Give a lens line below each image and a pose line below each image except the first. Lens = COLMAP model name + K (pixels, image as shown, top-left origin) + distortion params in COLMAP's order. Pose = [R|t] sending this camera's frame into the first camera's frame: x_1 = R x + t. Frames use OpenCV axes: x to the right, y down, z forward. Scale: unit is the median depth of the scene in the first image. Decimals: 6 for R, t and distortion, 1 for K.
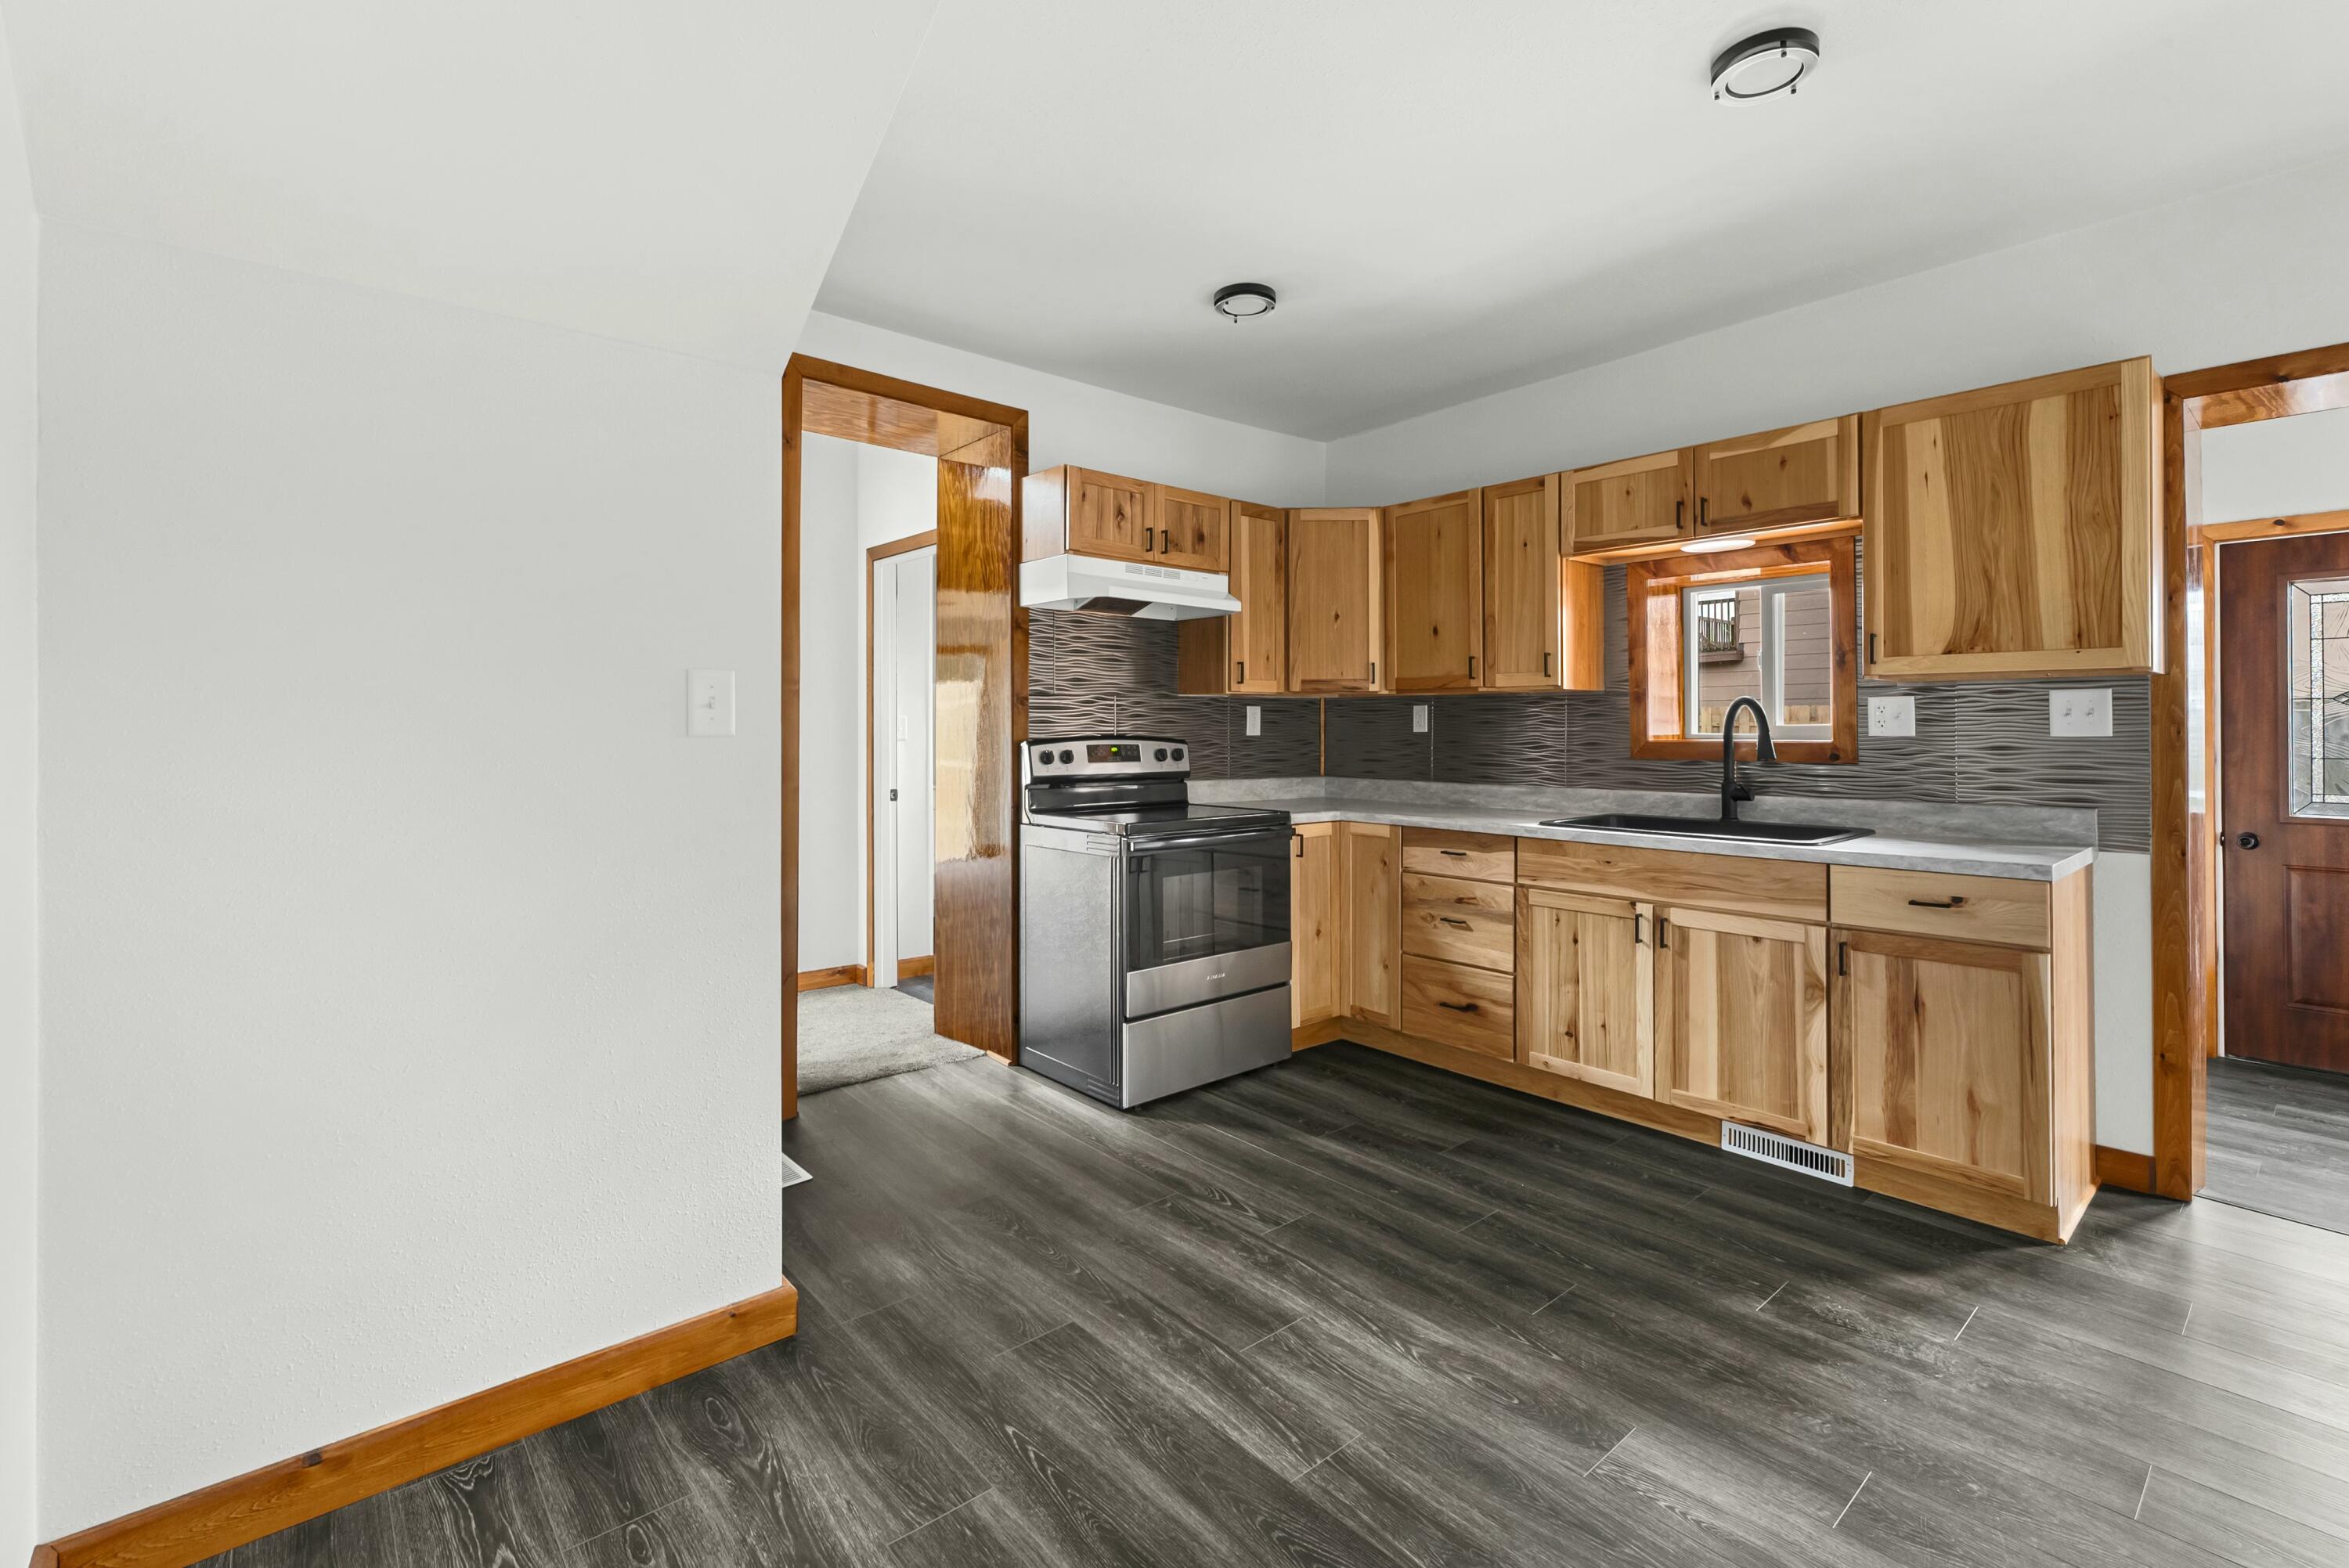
lens RADIAL K [[1043.2, 0, 1187.7], [0, 1043.2, 724.4], [0, 0, 1]] dist [-0.002019, -0.000056]
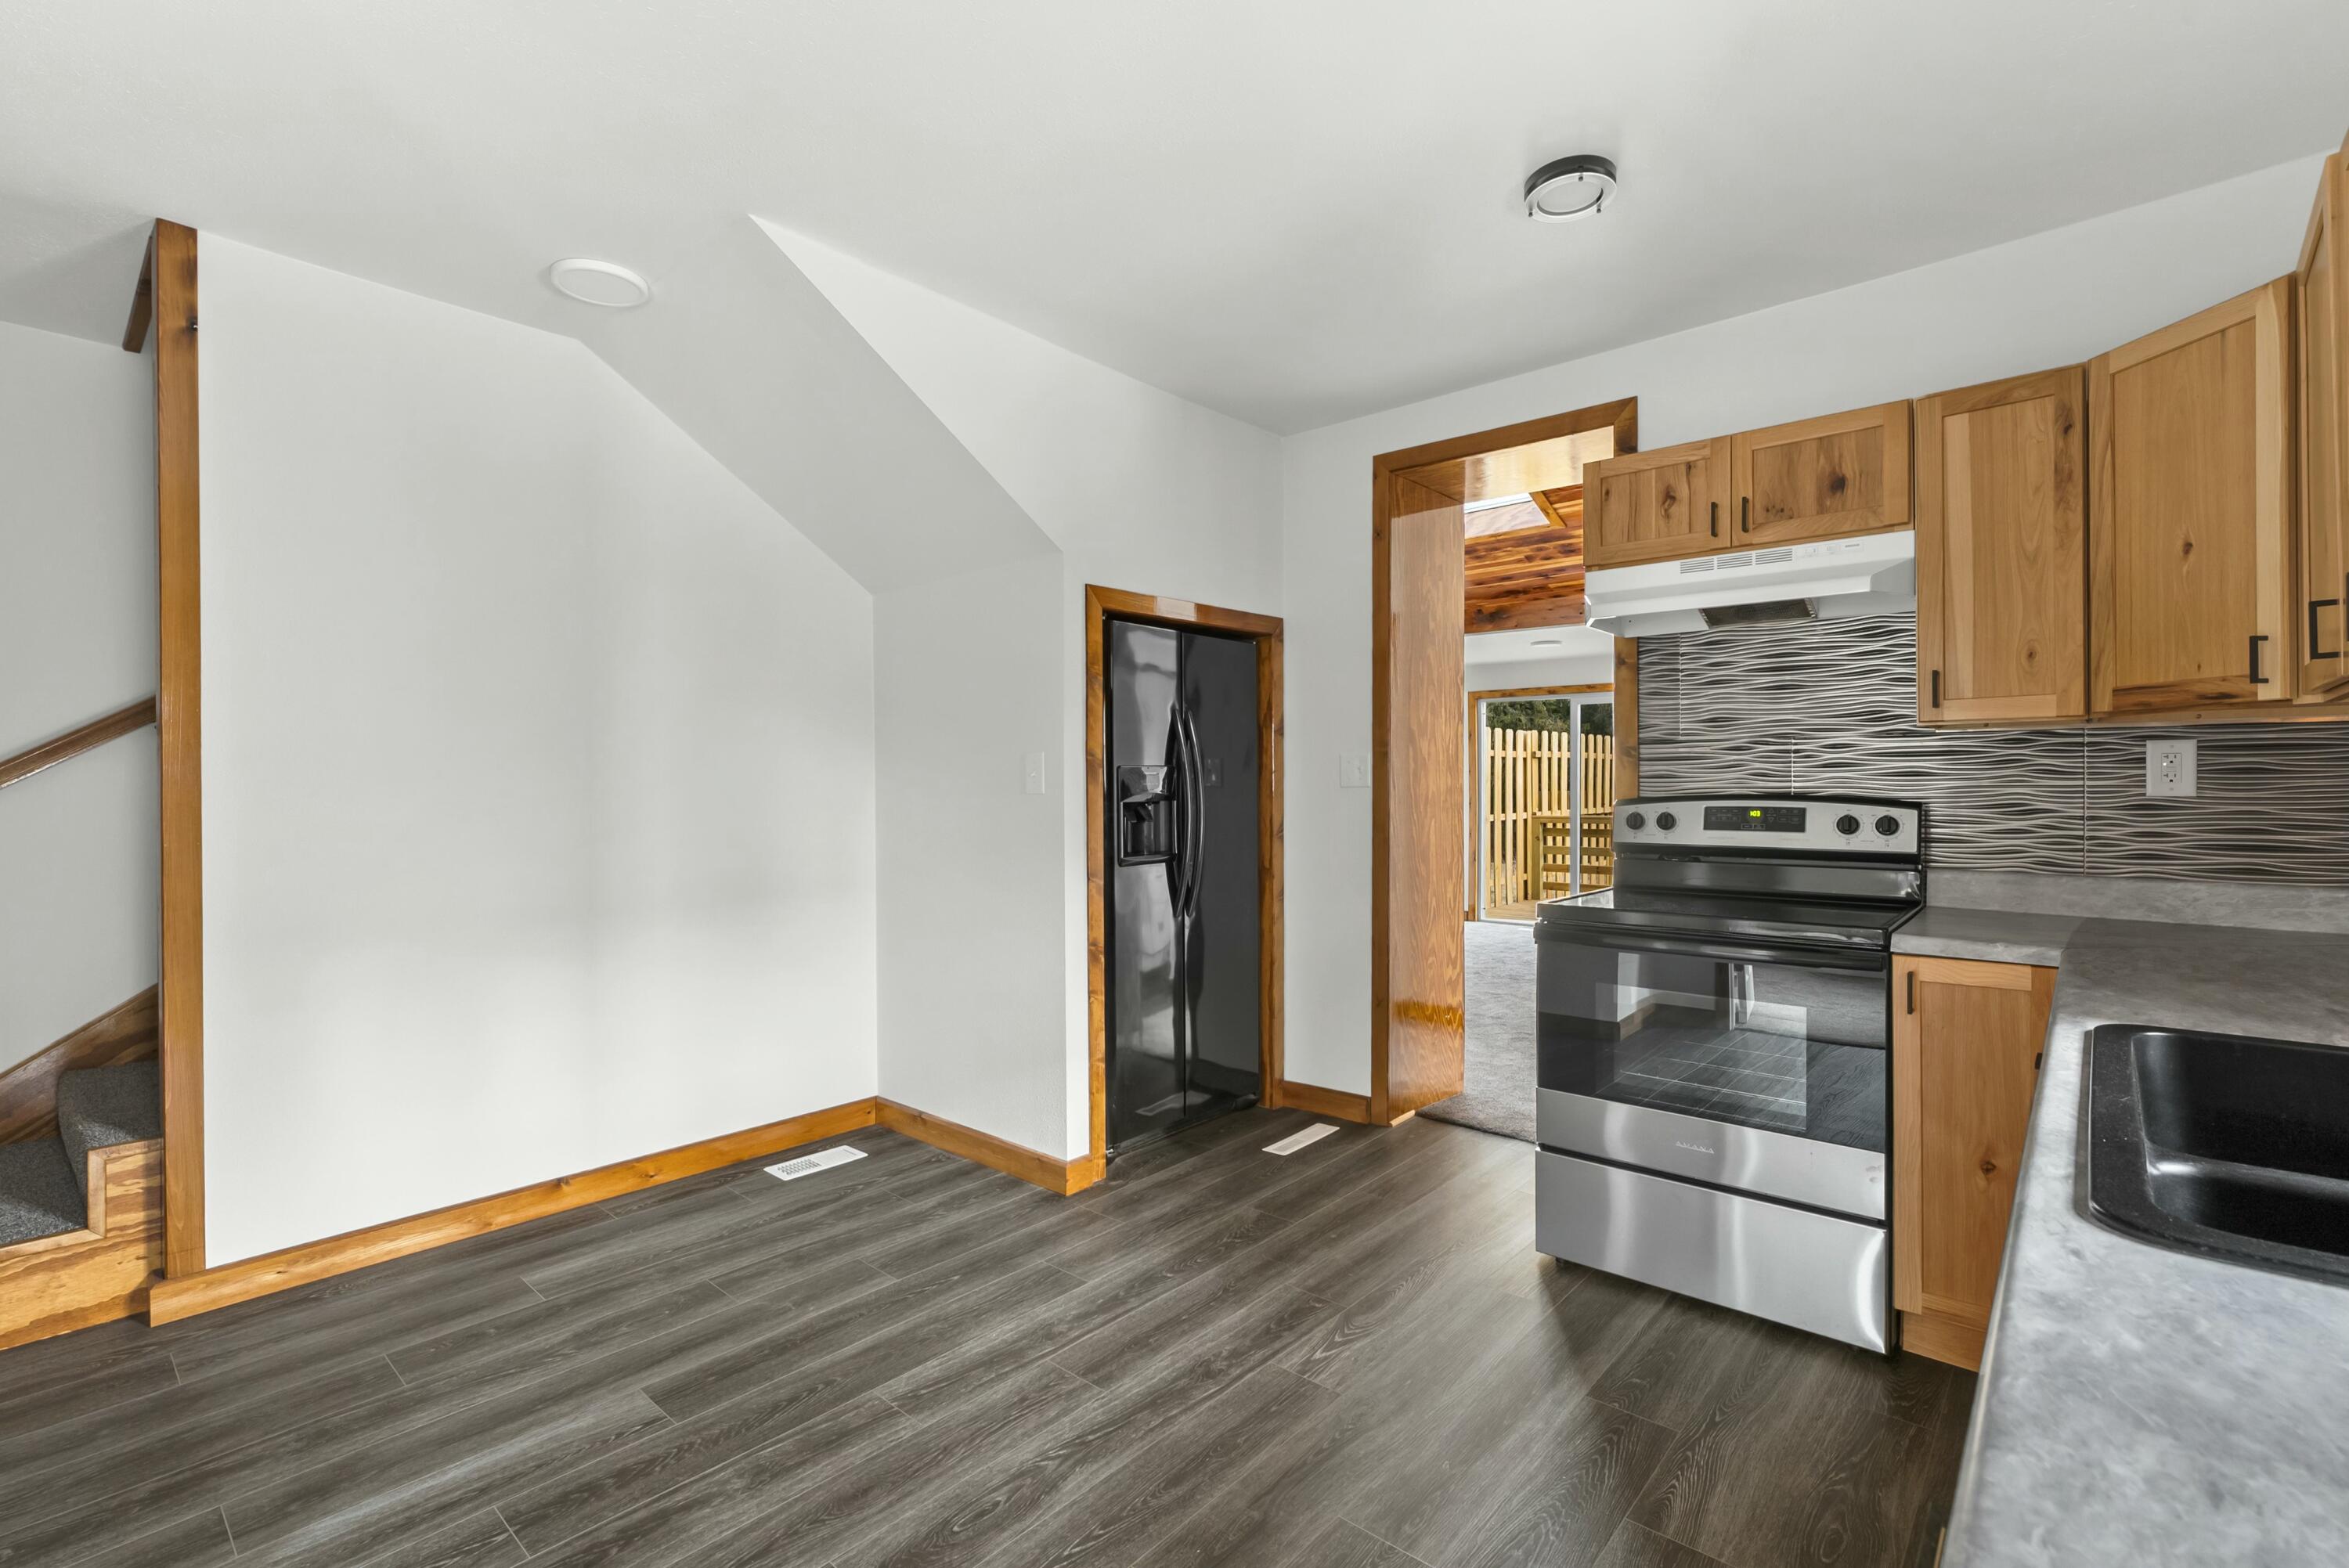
lens RADIAL K [[1043.2, 0, 1172.1], [0, 1043.2, 789.9], [0, 0, 1]] dist [-0.002019, -0.000056]
pose [[0.128788, 0.004459, -0.991662, 0.619855], [0.007930, 0.999953, 0.005526, 0.000438], [0.991640, -0.008575, 0.128746, 0.538302]]
